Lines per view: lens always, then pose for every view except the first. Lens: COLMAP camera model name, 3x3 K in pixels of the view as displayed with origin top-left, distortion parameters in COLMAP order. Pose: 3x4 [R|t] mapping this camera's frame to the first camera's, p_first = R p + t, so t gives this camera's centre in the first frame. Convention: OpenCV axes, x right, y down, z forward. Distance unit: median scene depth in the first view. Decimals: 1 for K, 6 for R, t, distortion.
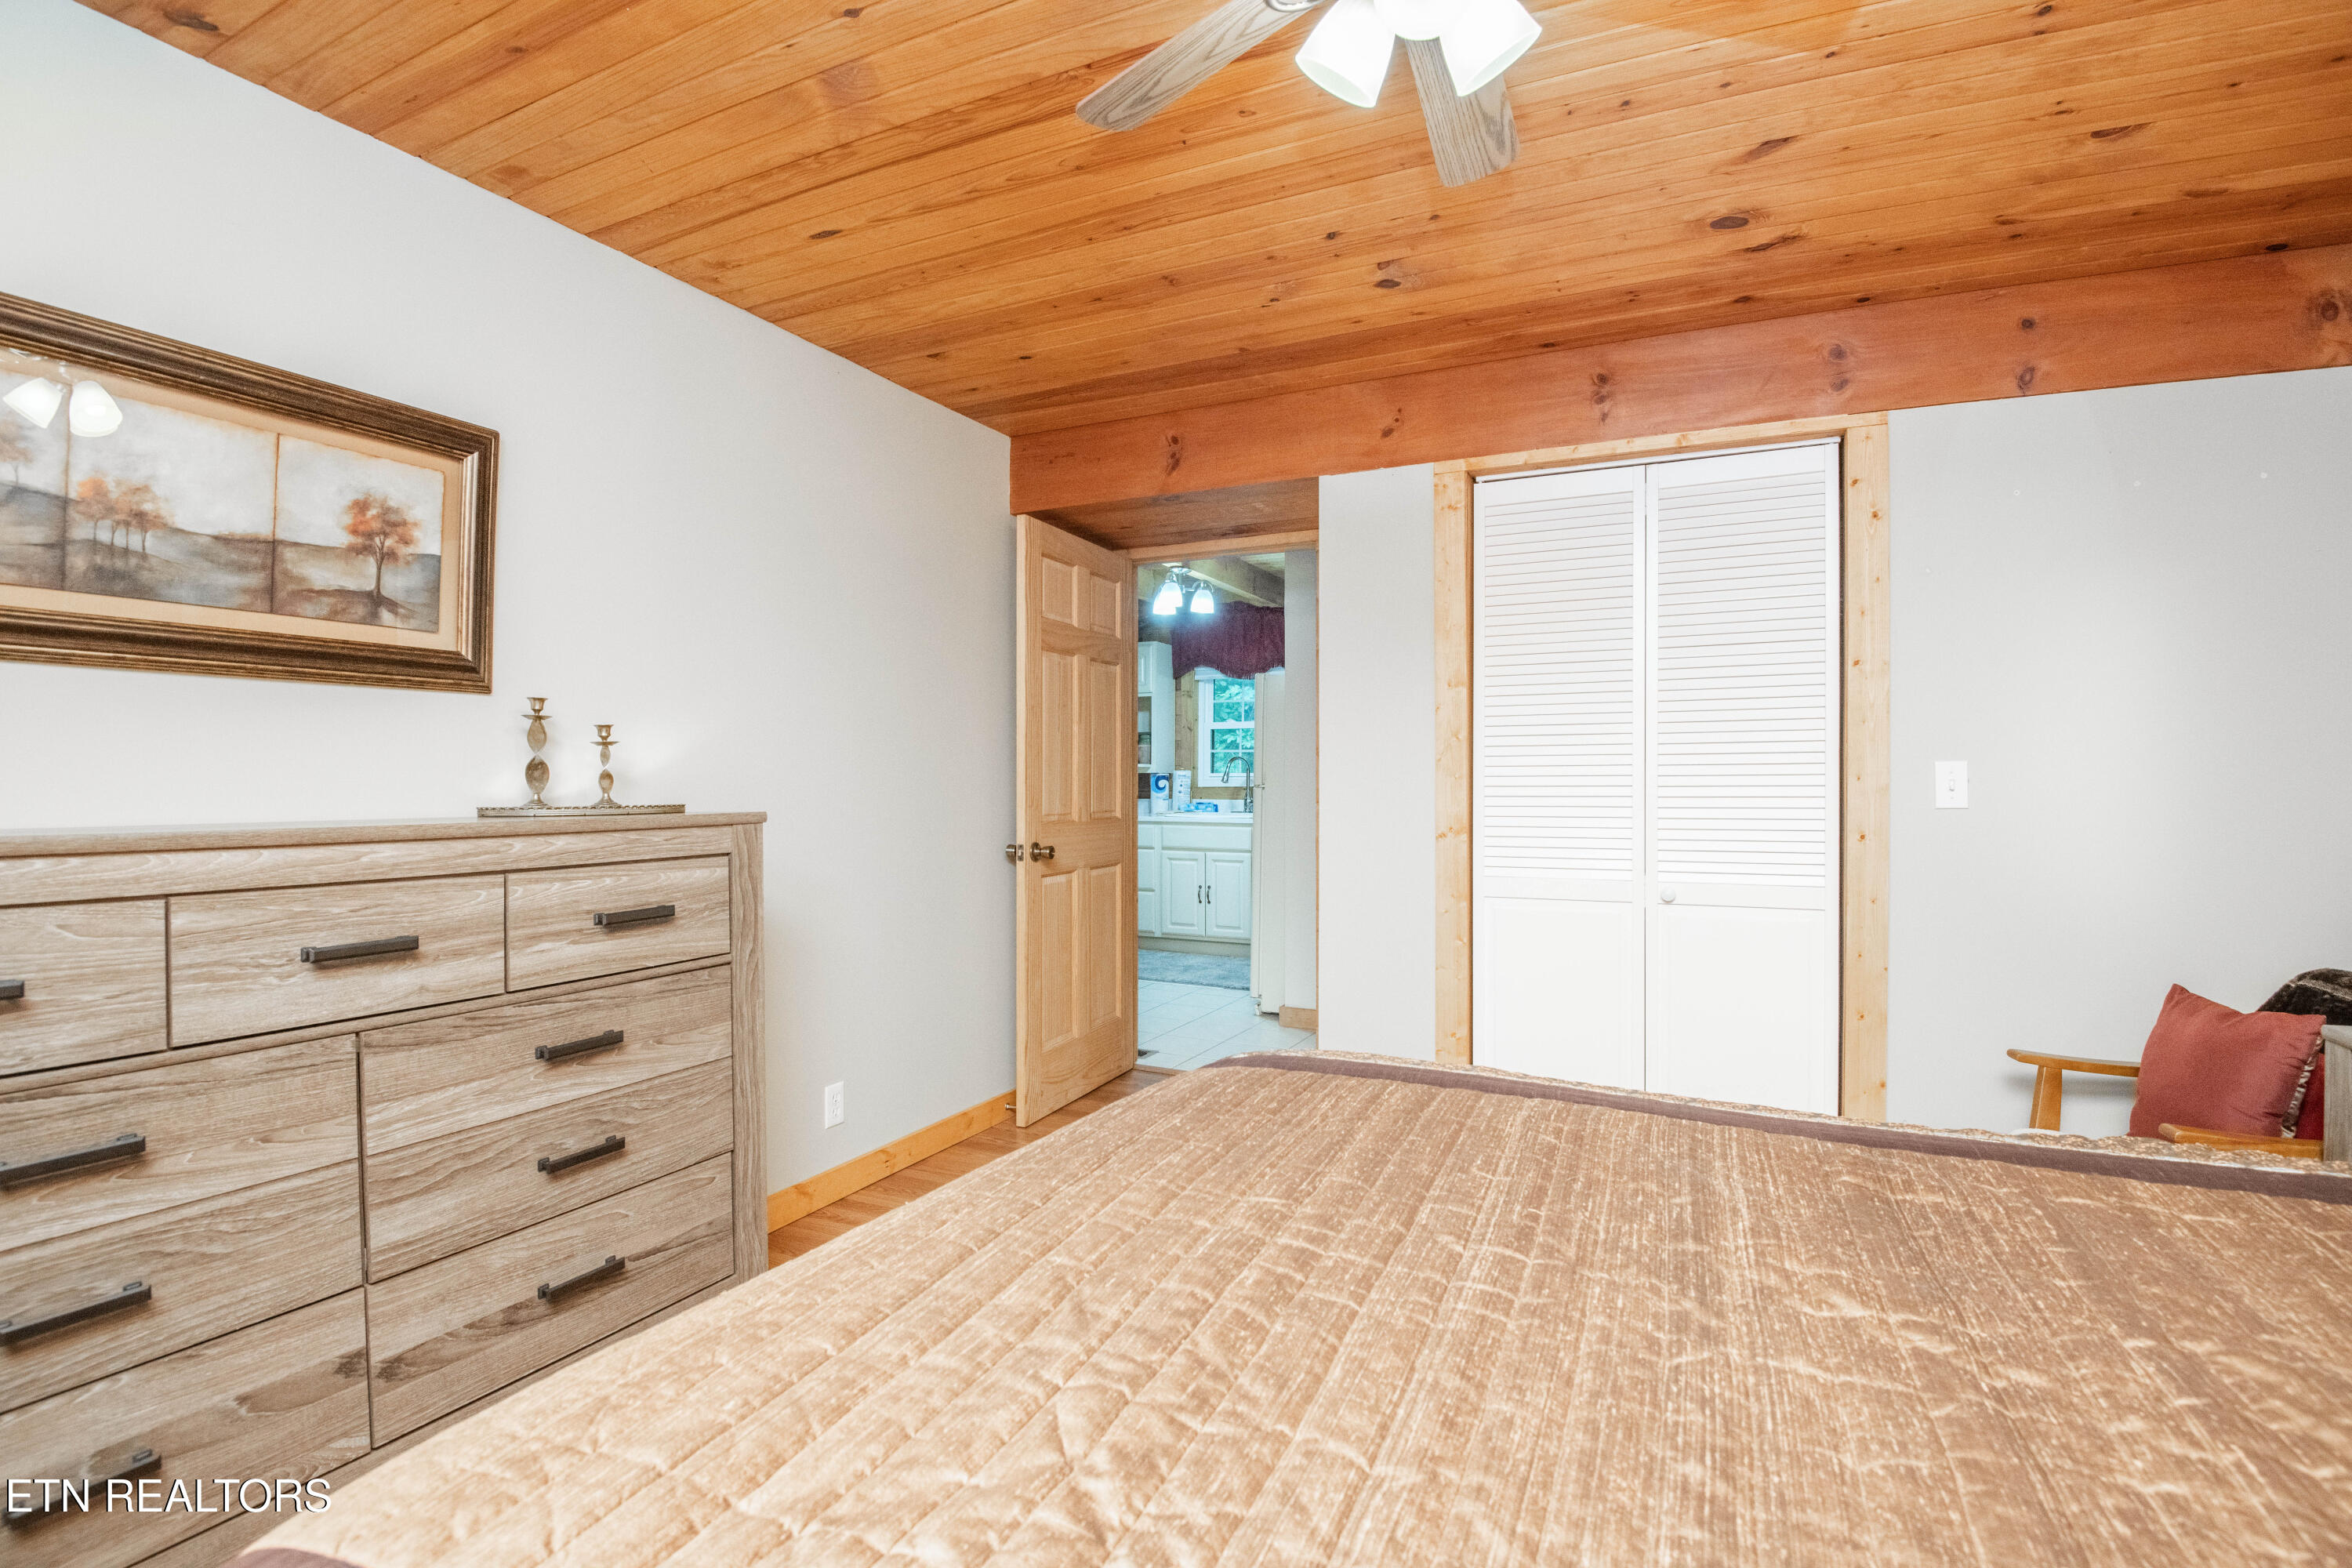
lens RADIAL K [[1087.2, 0, 1189.5], [0, 1087.2, 783.1], [0, 0, 1]] dist [-0.003506, -0.023276]
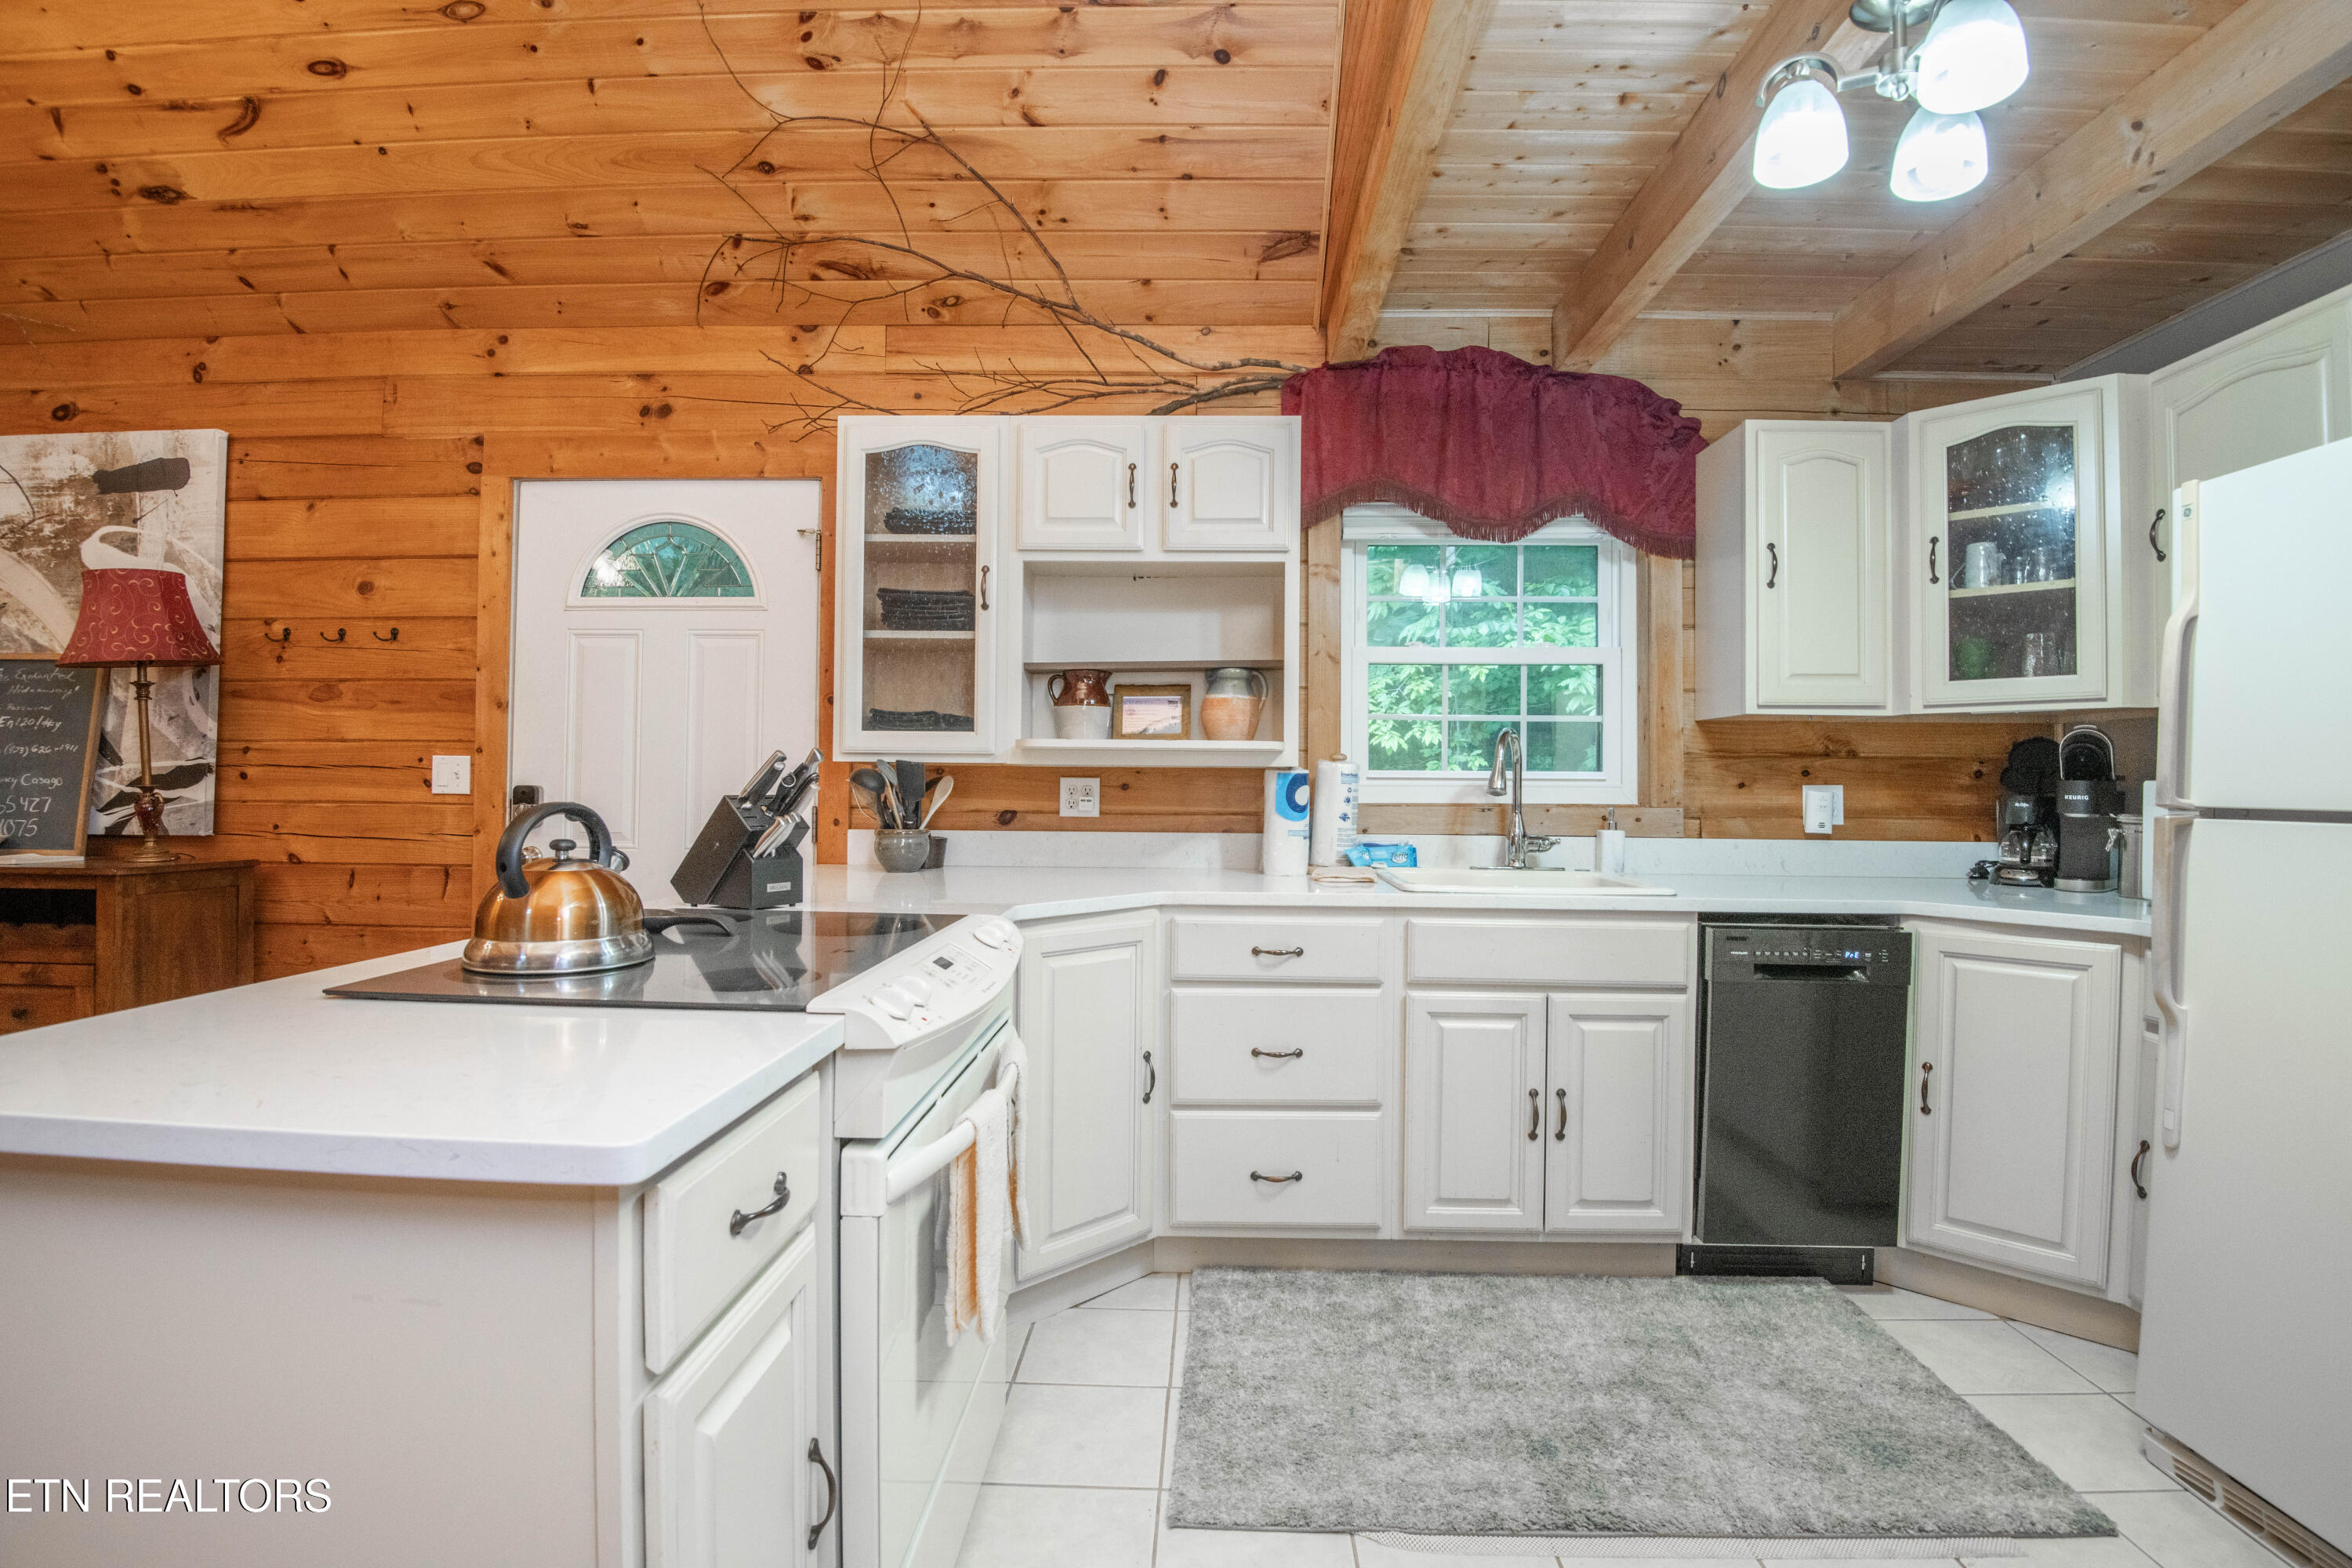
lens RADIAL K [[1088.9, 0, 1187.2], [0, 1088.9, 784.0], [0, 0, 1]] dist [-0.007179, -0.023629]
pose [[0.913014, 0.009262, 0.407823, -0.551602], [-0.009688, 0.999953, -0.001019, -0.007262], [-0.407813, -0.003021, 0.913060, 1.697483]]
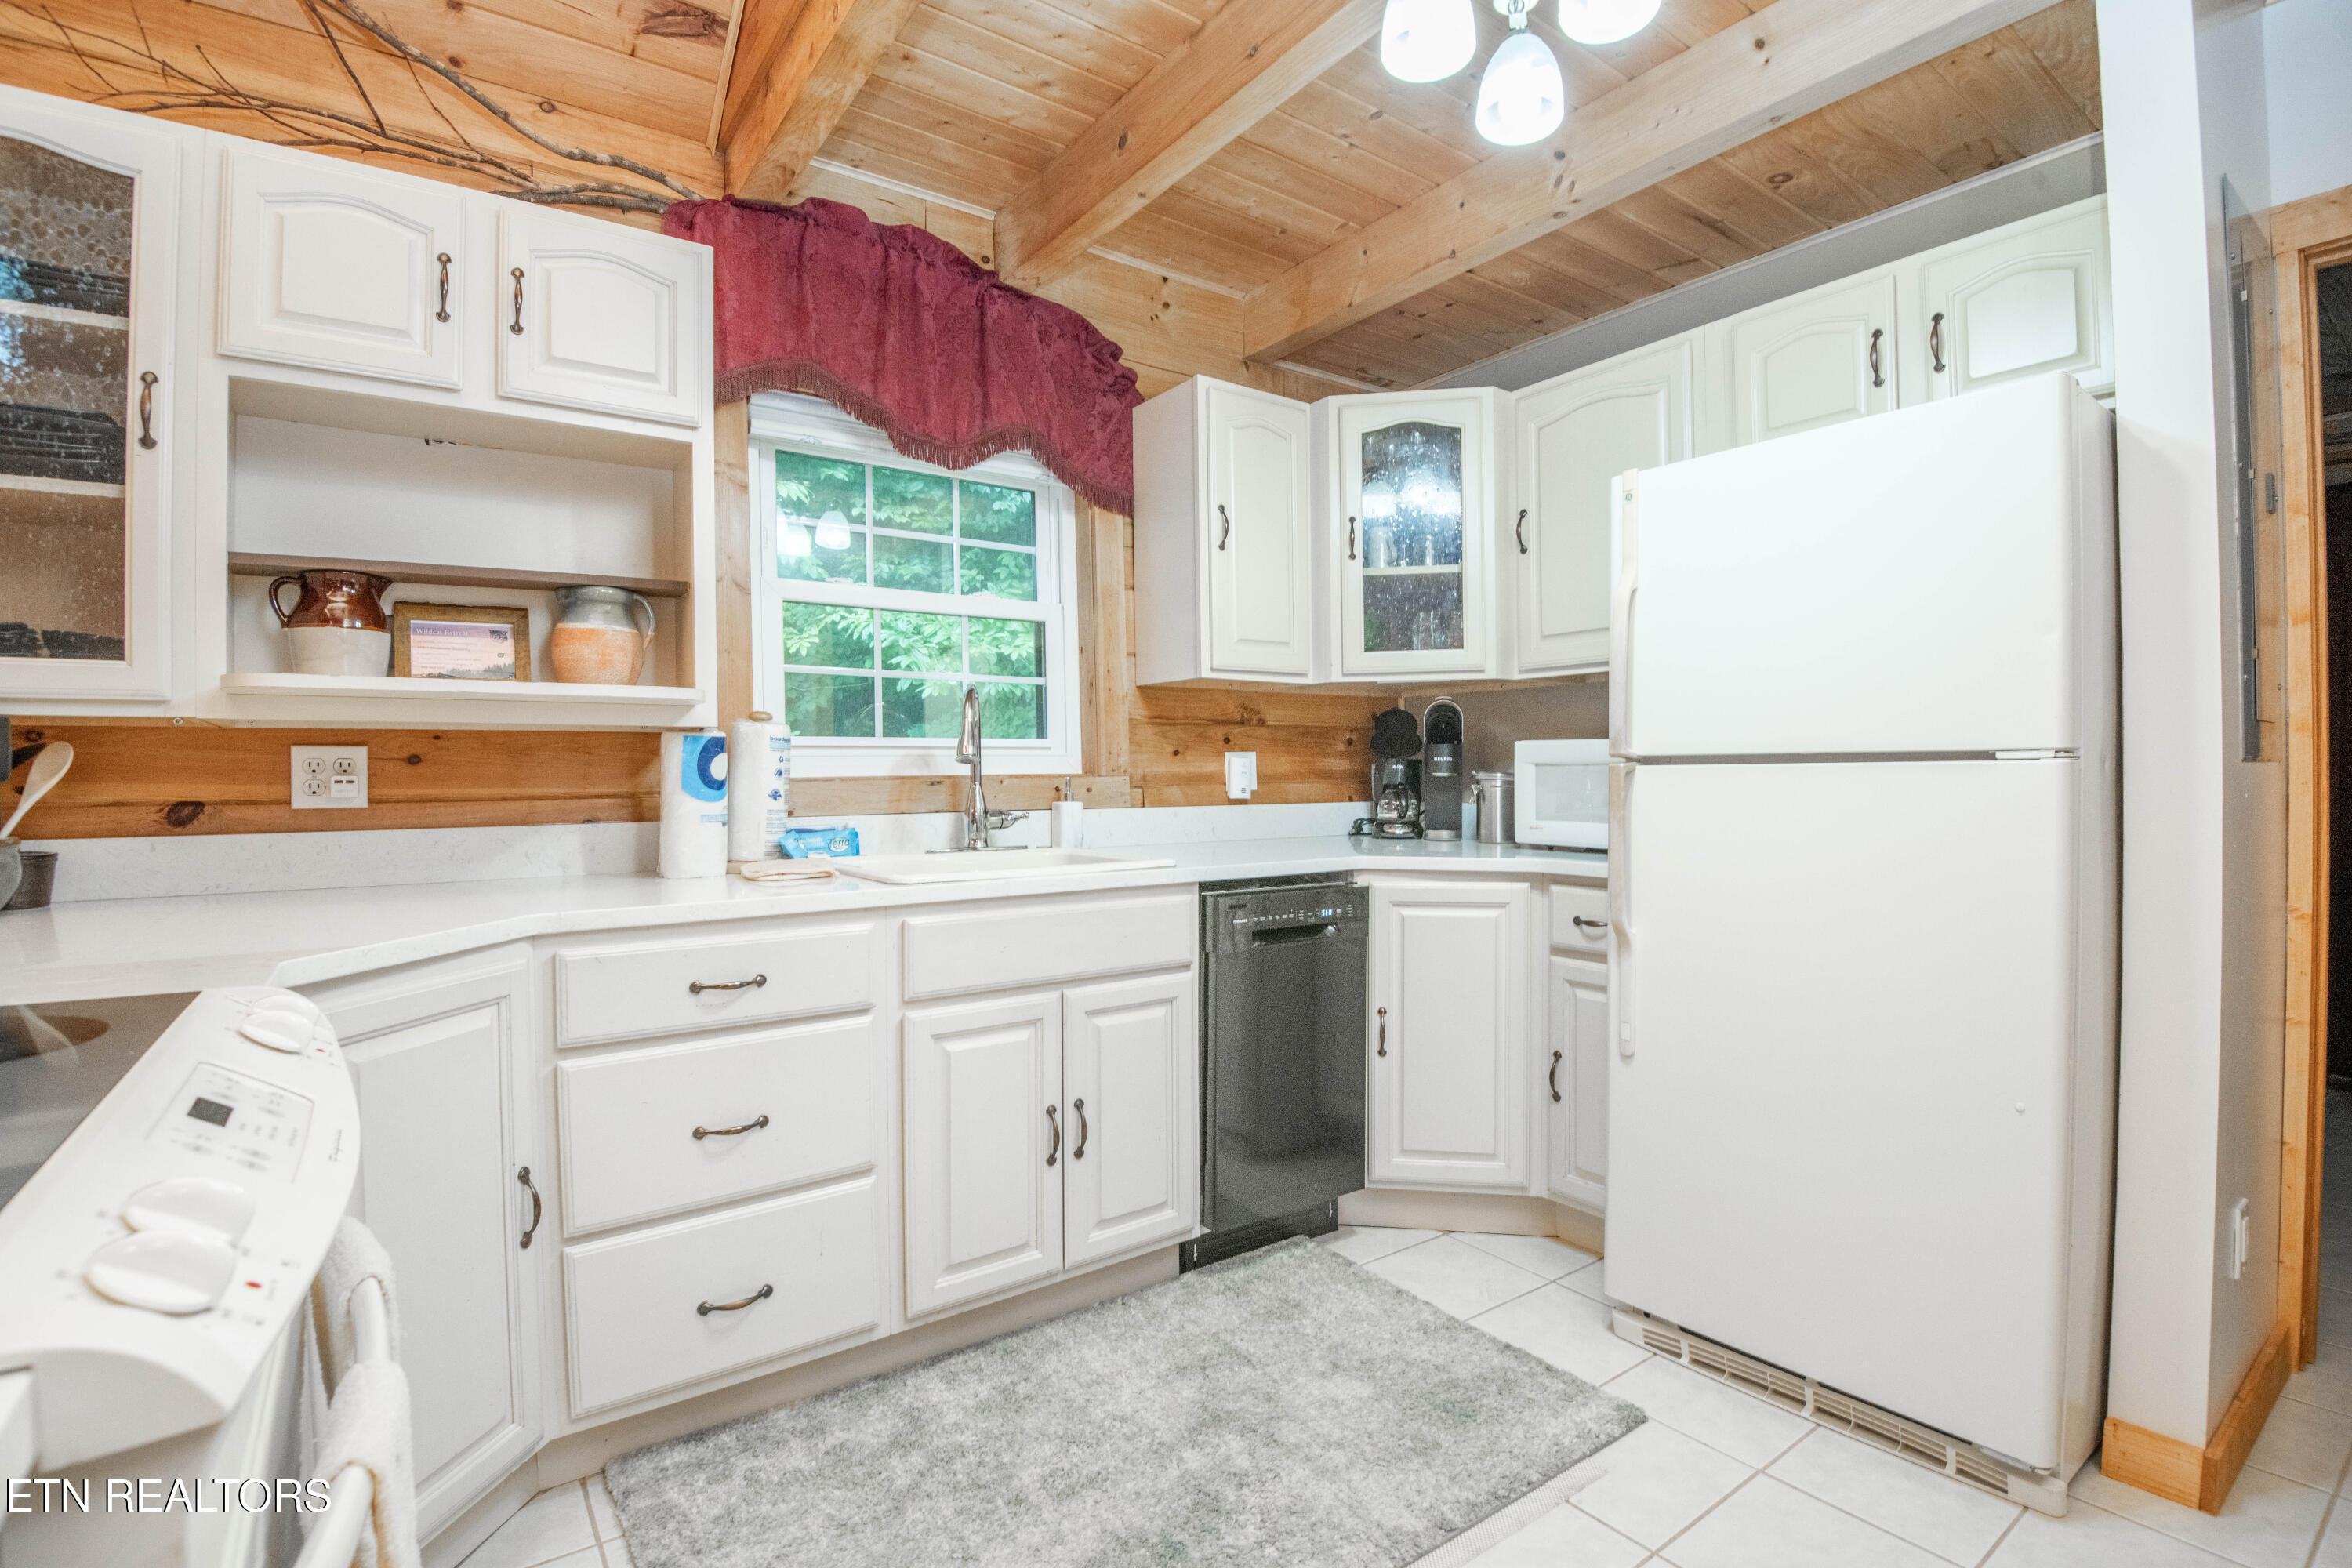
lens RADIAL K [[1088.9, 0, 1187.2], [0, 1088.9, 784.0], [0, 0, 1]] dist [-0.007179, -0.023629]
pose [[0.473930, -0.011225, 0.880491, -0.544646], [0.009070, 0.999928, 0.007866, 0.009340], [-0.880516, 0.004258, 0.473998, 1.932311]]
